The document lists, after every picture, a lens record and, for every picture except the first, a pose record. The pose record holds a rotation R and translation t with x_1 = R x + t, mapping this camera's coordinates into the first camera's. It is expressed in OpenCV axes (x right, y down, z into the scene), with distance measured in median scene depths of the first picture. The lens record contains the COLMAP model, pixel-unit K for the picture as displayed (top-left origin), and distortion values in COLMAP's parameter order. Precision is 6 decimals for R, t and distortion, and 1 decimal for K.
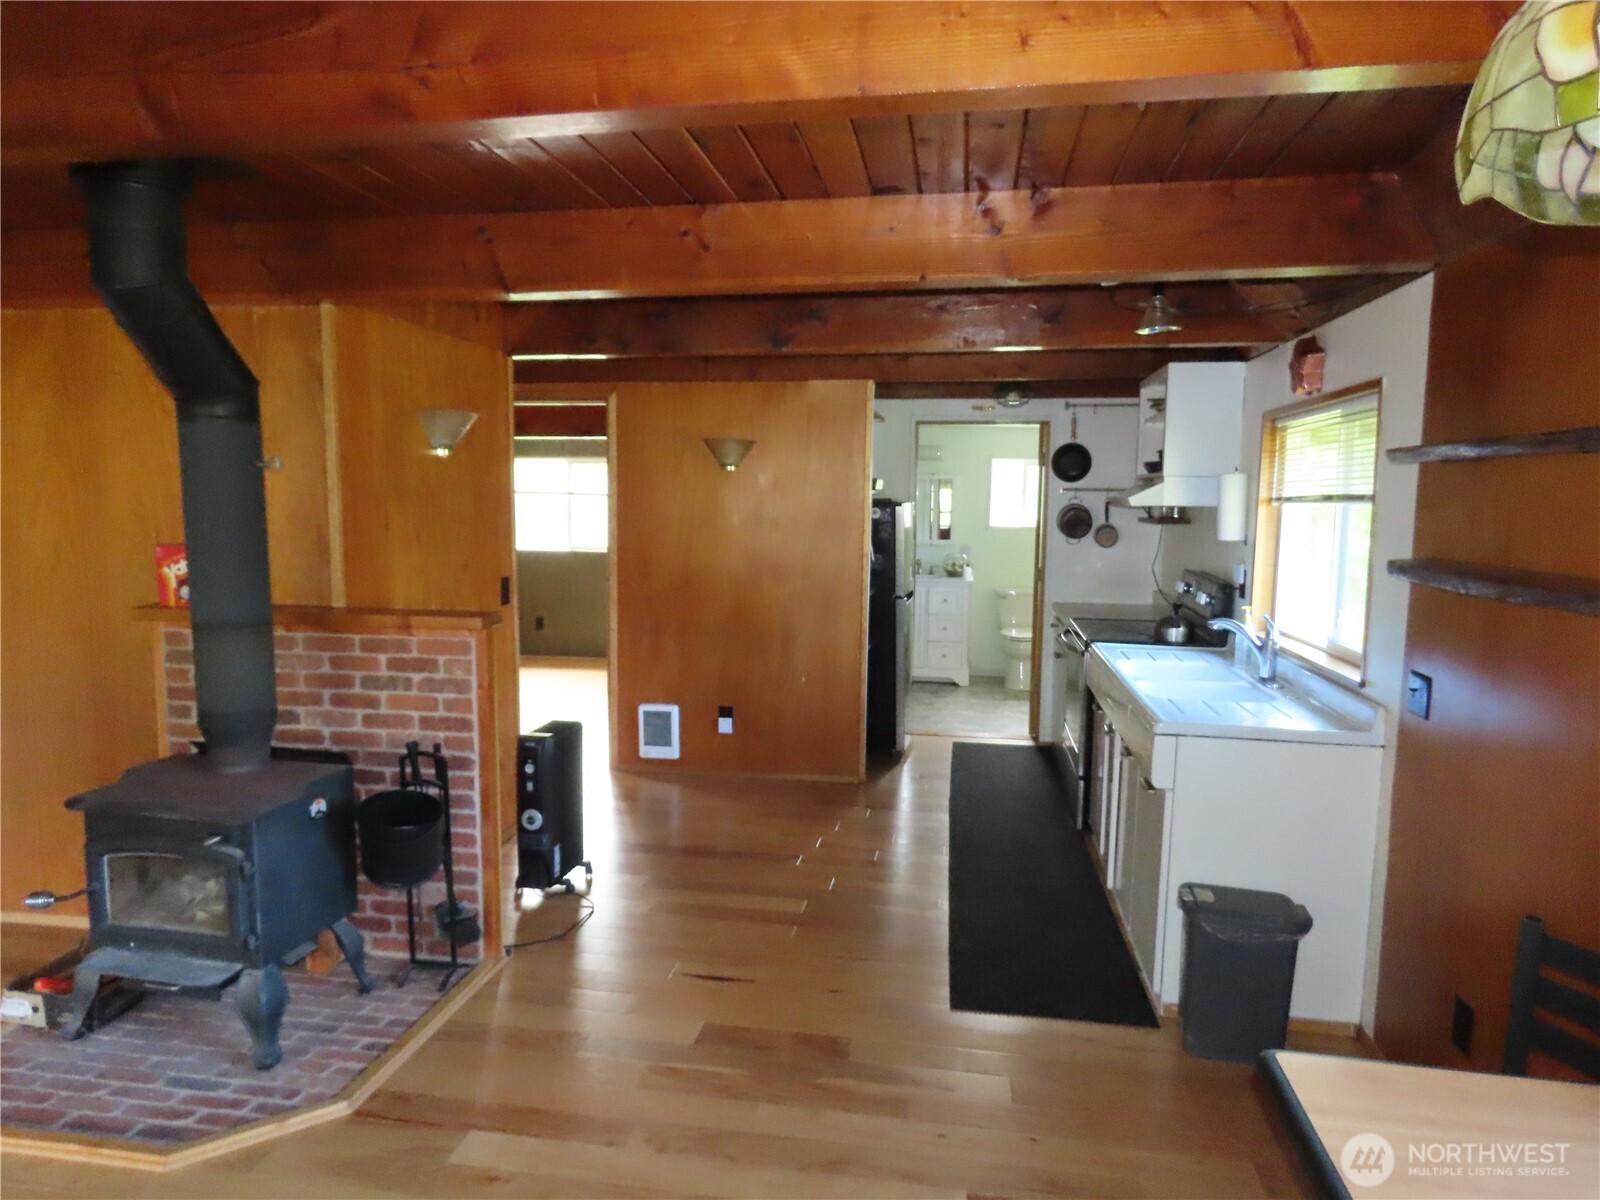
lens RADIAL K [[1006.3, 0, 797.1], [0, 1006.3, 608.4], [0, 0, 1]] dist [-0.006377, 0.002952]
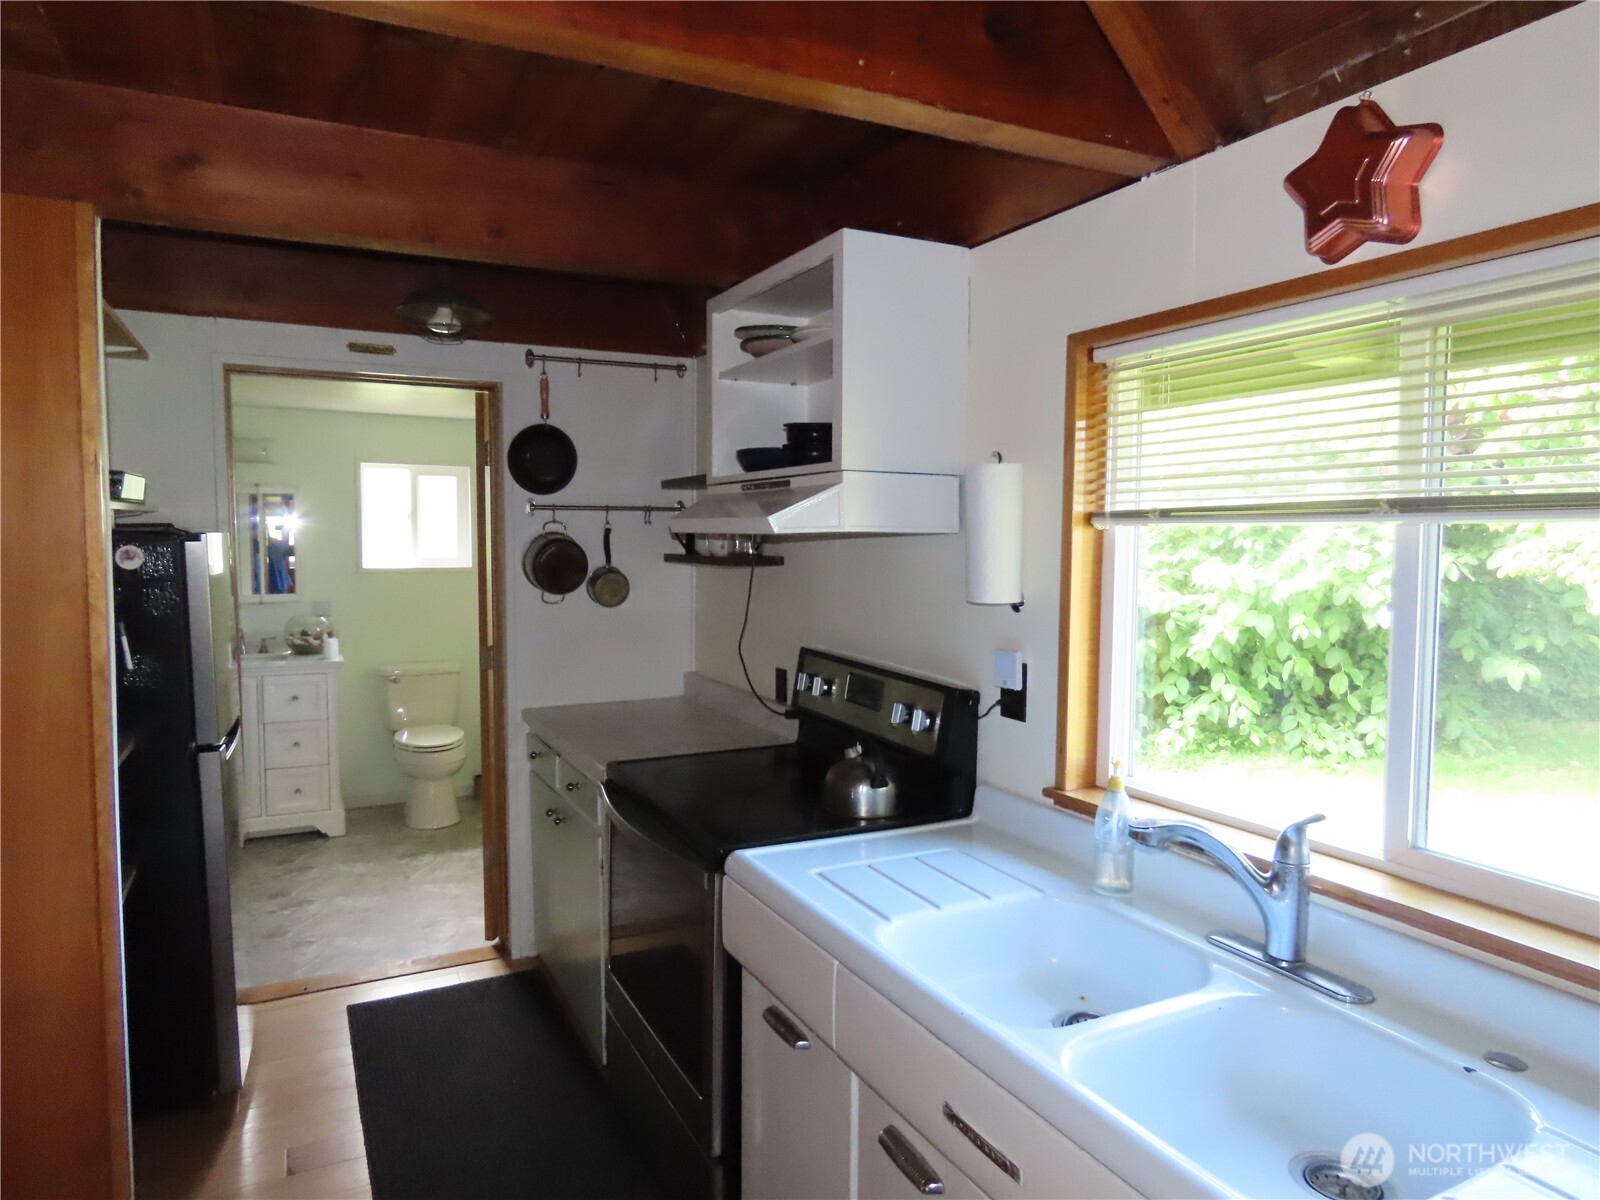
lens RADIAL K [[1006.3, 0, 804.9], [0, 1006.3, 605.3], [0, 0, 1]] dist [-0.006377, 0.002952]
pose [[0.799756, -0.048573, 0.598357, 0.049308], [0.068962, 0.997556, -0.011196, -0.047227], [-0.596351, 0.050218, 0.801152, 0.467963]]
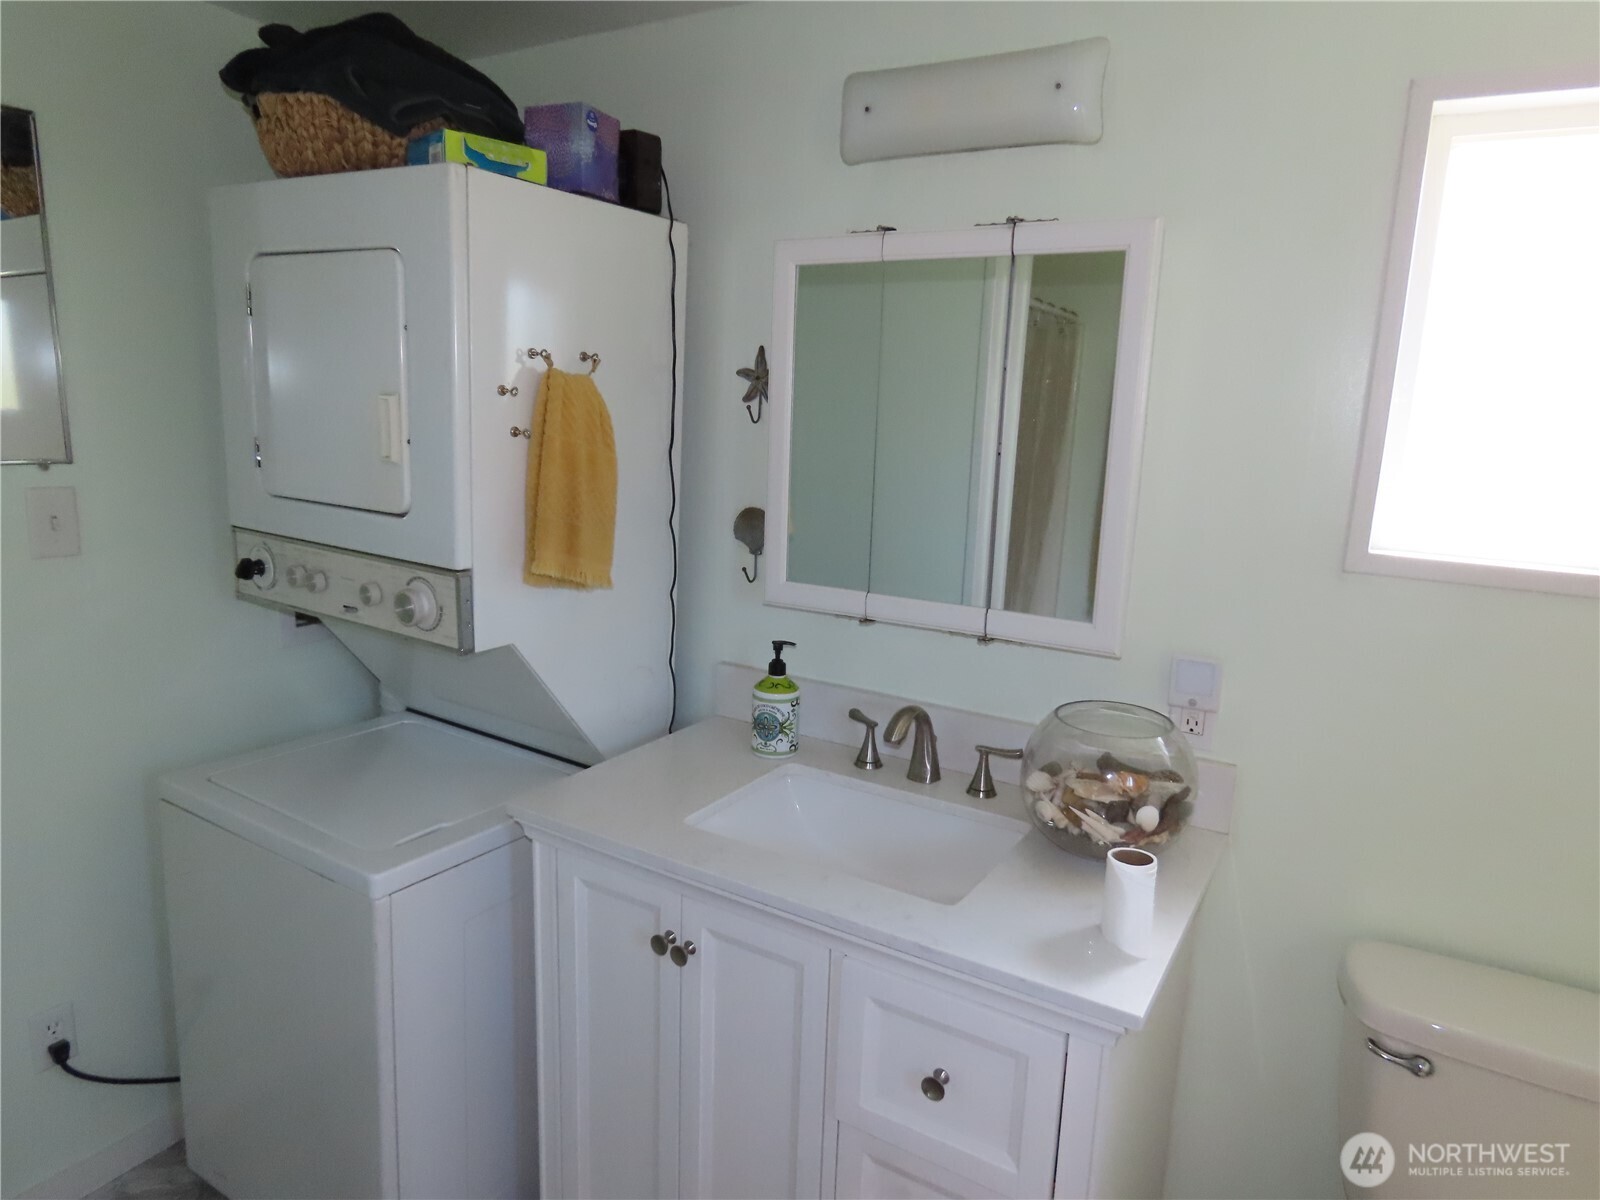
lens RADIAL K [[1006.3, 0, 803.9], [0, 1006.3, 600.0], [0, 0, 1]] dist [-0.006377, 0.002952]
pose [[0.929864, 0.086915, -0.357490, 0.237088], [-0.063389, 0.995011, 0.077033, -0.116328], [0.362402, -0.048969, 0.930734, 1.168279]]
